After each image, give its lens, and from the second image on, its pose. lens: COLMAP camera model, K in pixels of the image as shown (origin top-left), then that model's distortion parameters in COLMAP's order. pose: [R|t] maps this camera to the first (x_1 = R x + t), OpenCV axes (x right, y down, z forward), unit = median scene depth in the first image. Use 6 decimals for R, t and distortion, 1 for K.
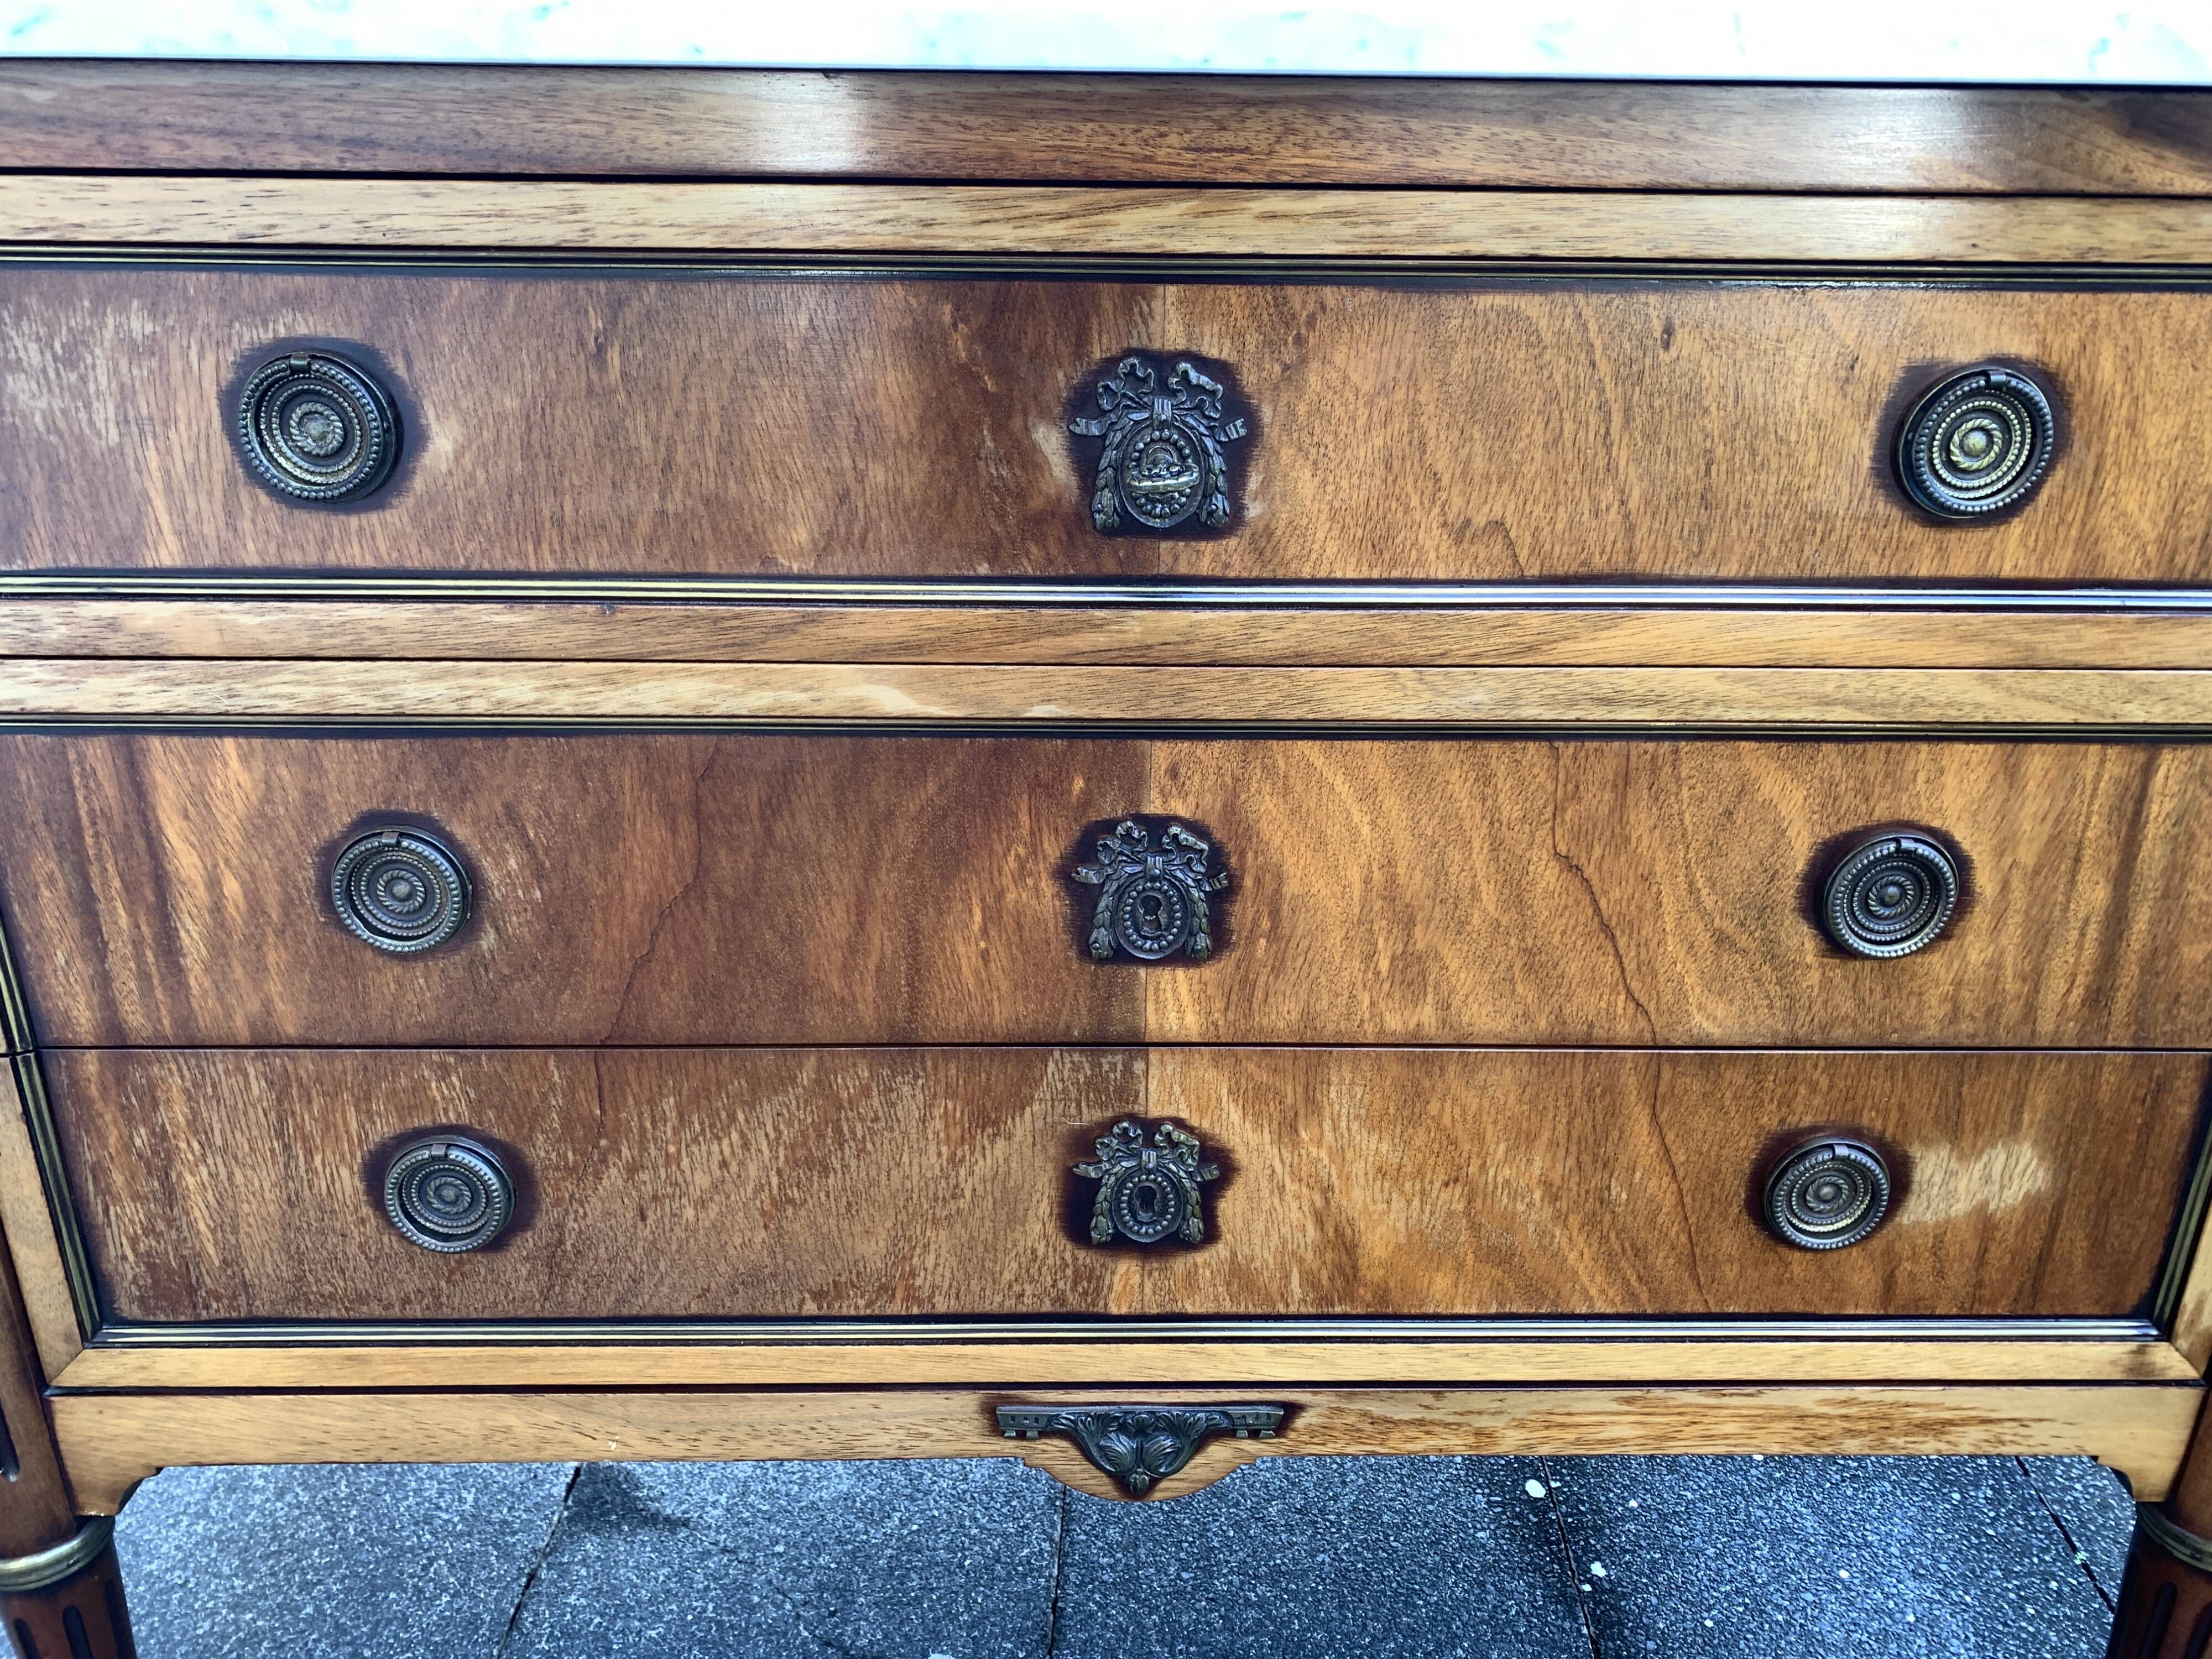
lens RADIAL K [[1698.9, 0, 1116.1], [0, 1698.9, 823.7], [0, 0, 1]] dist [0.020848, -0.016778]
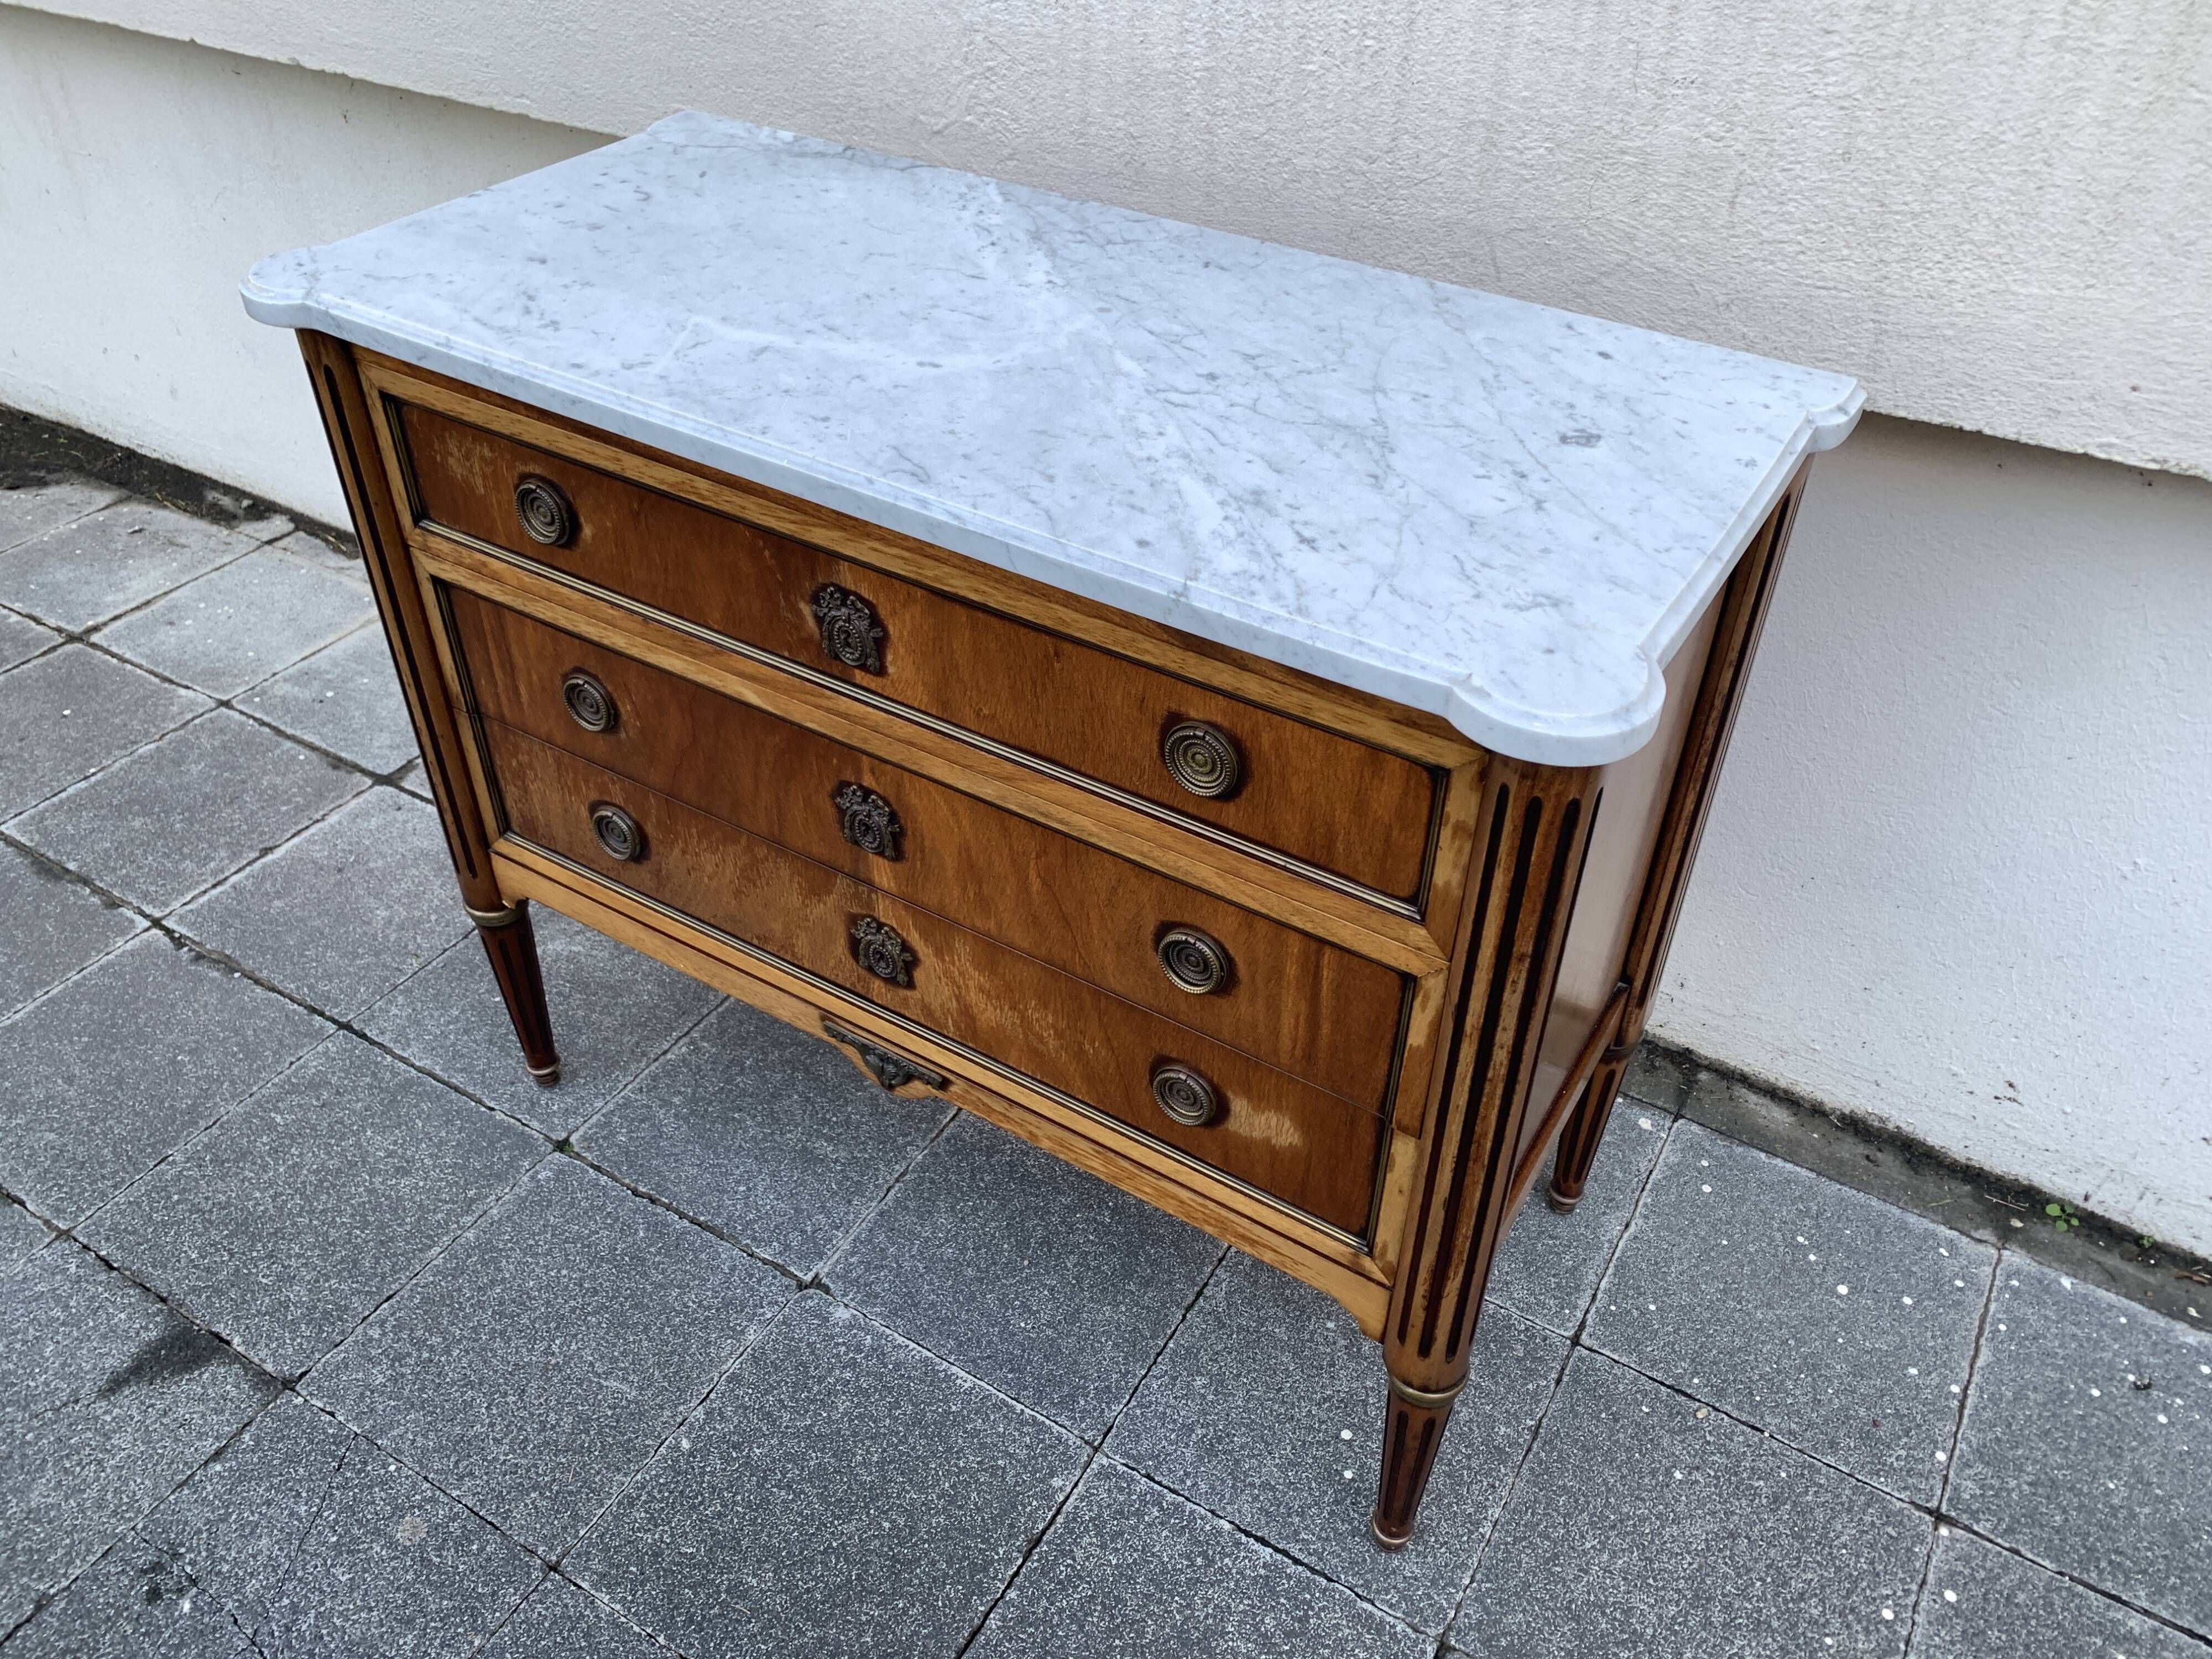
lens RADIAL K [[1698.9, 0, 1117.8], [0, 1698.9, 816.9], [0, 0, 1]] dist [0.020848, -0.016778]
pose [[0.841988, 0.337550, -0.420852, 1.168596], [-0.209671, 0.923501, 0.321223, -0.702290], [0.497086, -0.182225, 0.848351, -0.554222]]
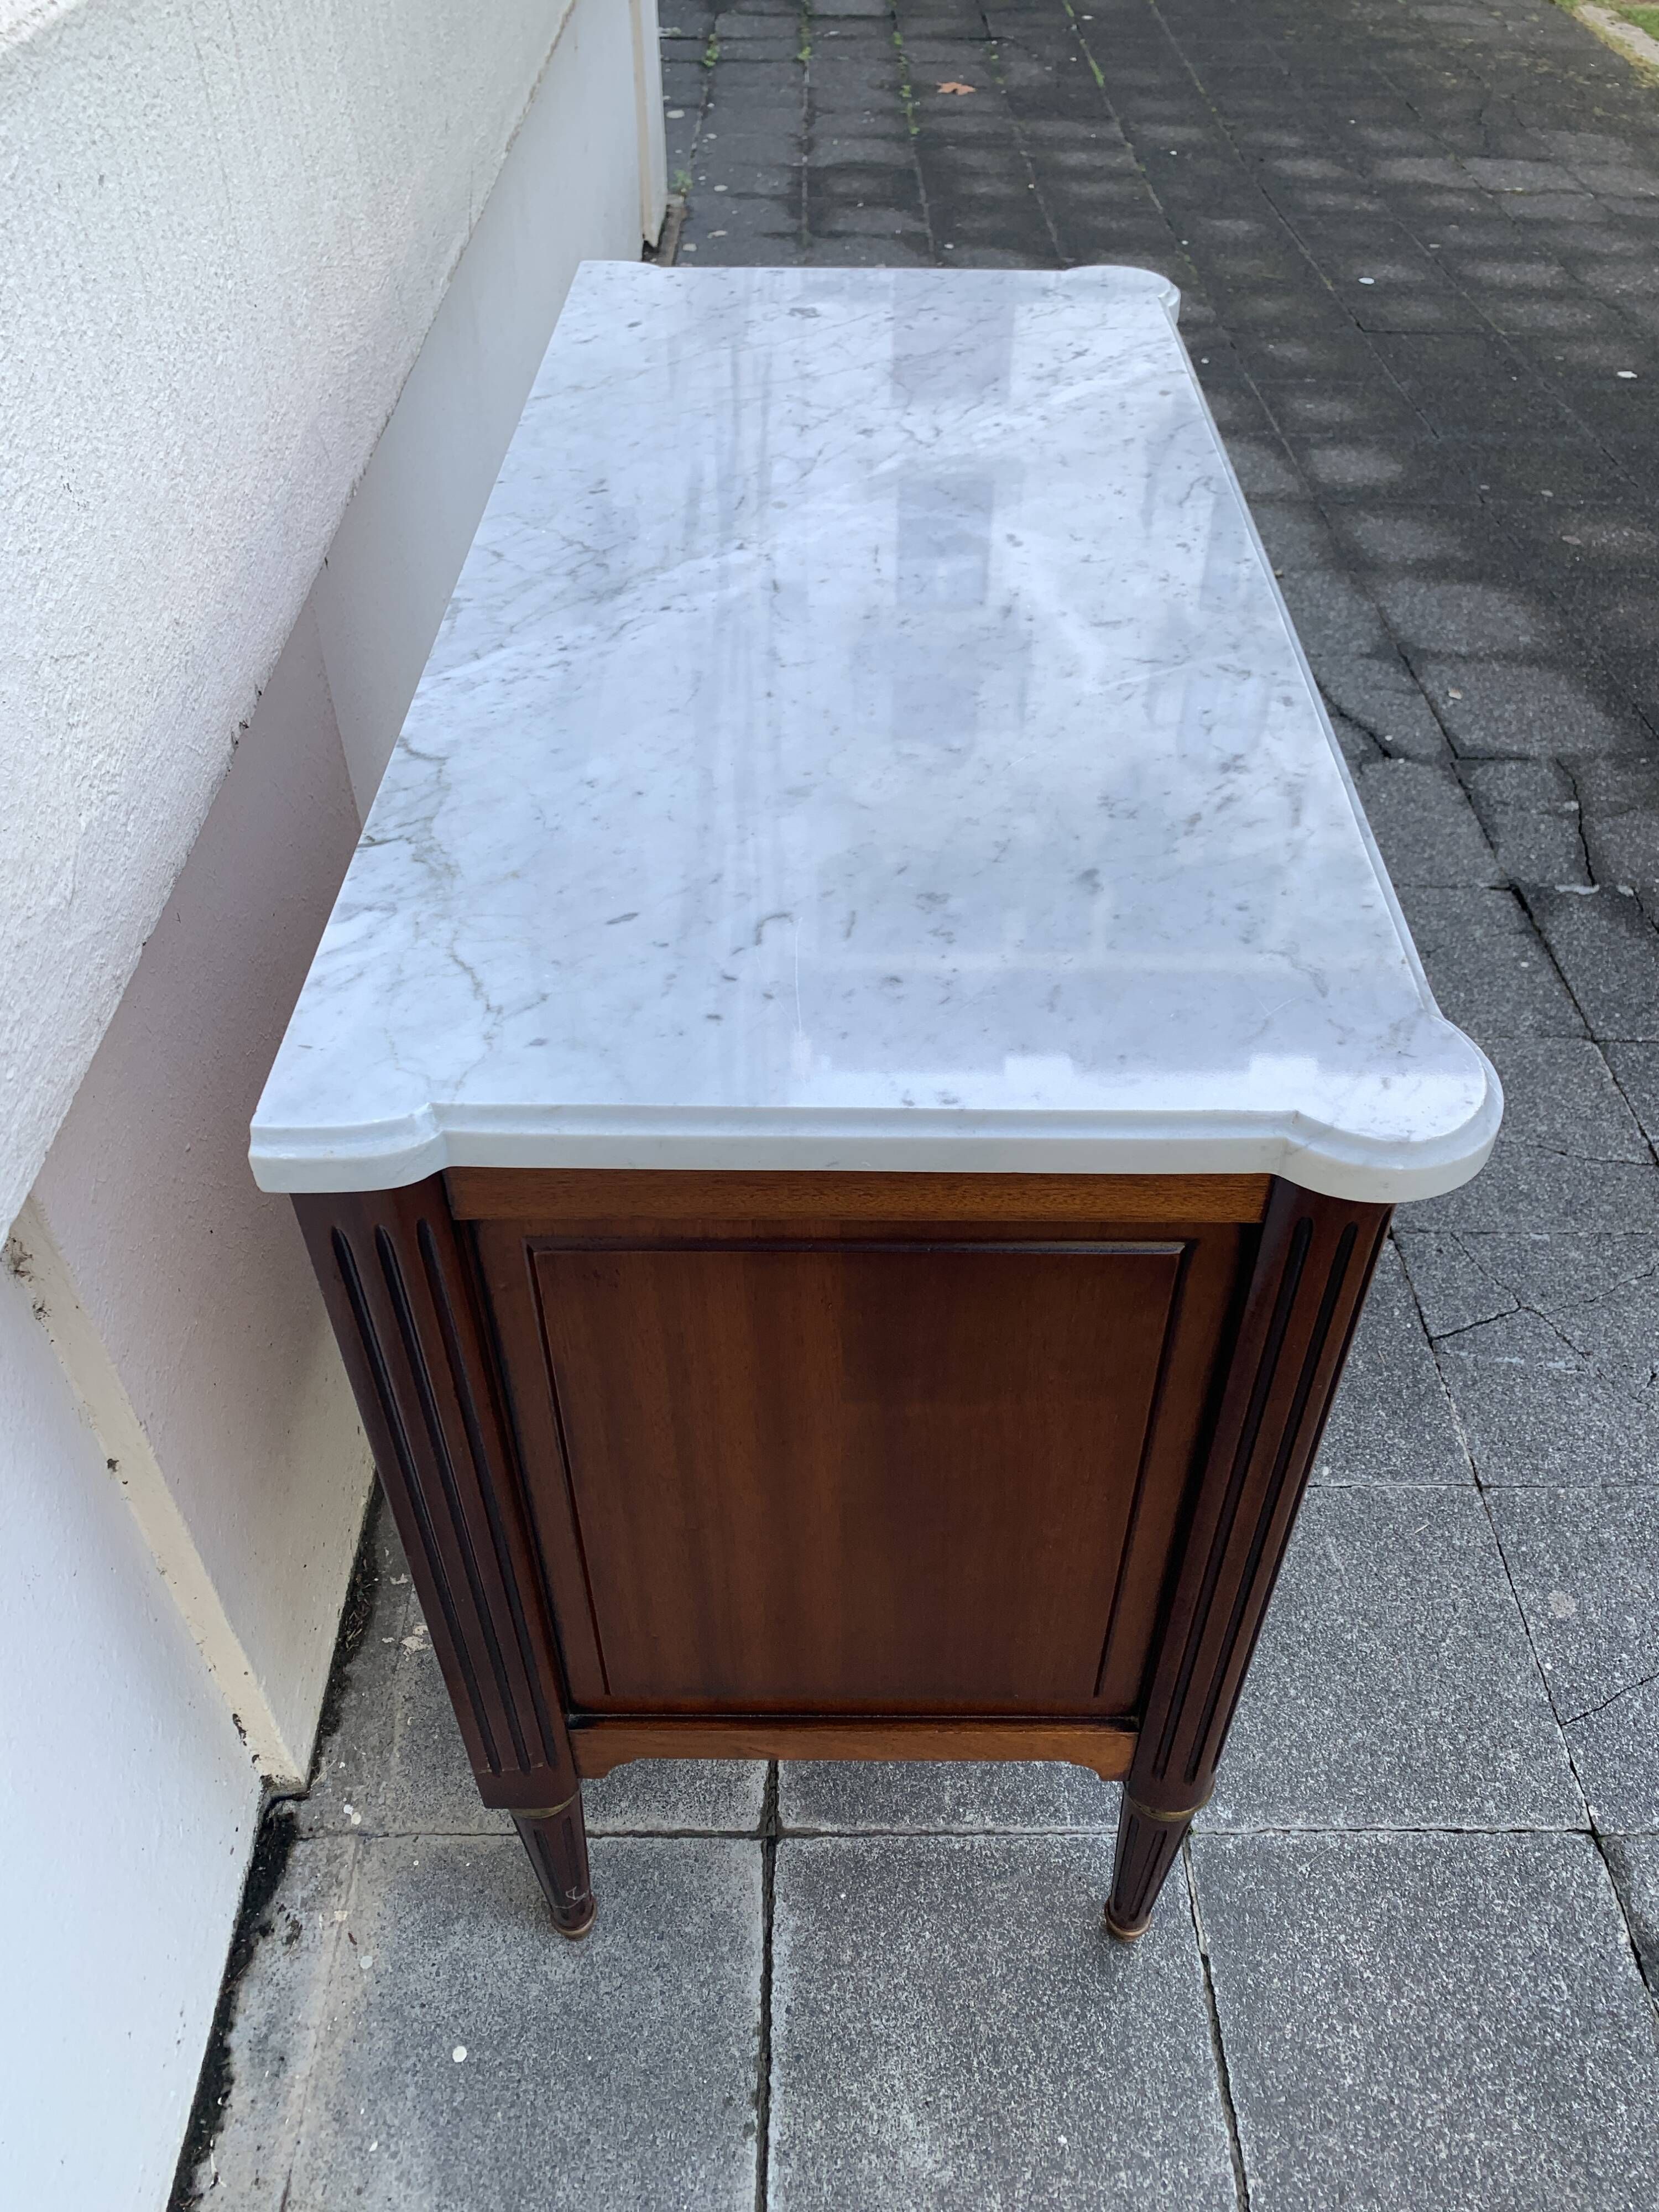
lens RADIAL K [[1698.9, 0, 833.8], [0, 1698.9, 1115.7], [0, 0, 1]] dist [0.020848, -0.016778]
pose [[0.024086, -0.691928, 0.721564, -1.656260], [0.379800, 0.673991, 0.633631, -1.288971], [-0.924755, 0.258789, 0.279028, 0.895295]]
